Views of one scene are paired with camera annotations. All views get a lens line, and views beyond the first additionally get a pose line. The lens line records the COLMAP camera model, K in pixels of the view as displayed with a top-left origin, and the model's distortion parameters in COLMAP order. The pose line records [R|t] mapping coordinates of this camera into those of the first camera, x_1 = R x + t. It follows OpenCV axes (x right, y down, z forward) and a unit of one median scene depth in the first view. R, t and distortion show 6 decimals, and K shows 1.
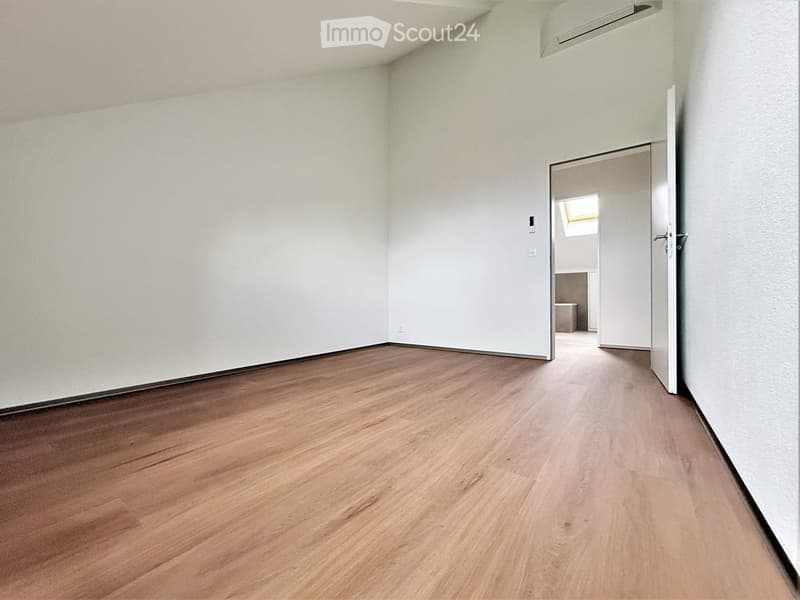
lens RADIAL K [[329.1, 0, 395.6], [0, 329.1, 298.9], [0, 0, 1]] dist [-0.001031, -0.000045]
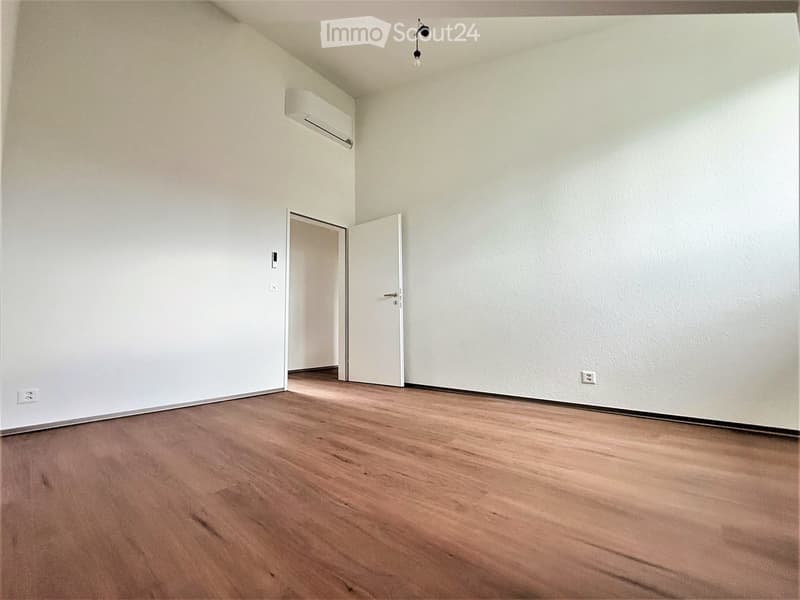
lens RADIAL K [[329.1, 0, 395.6], [0, 329.1, 298.9], [0, 0, 1]] dist [-0.001031, -0.000045]
pose [[0.098909, 0.097689, 0.990290, -1.099347], [0.008715, 0.995046, -0.099029, -0.001786], [-0.995058, 0.018426, 0.097567, 1.044555]]
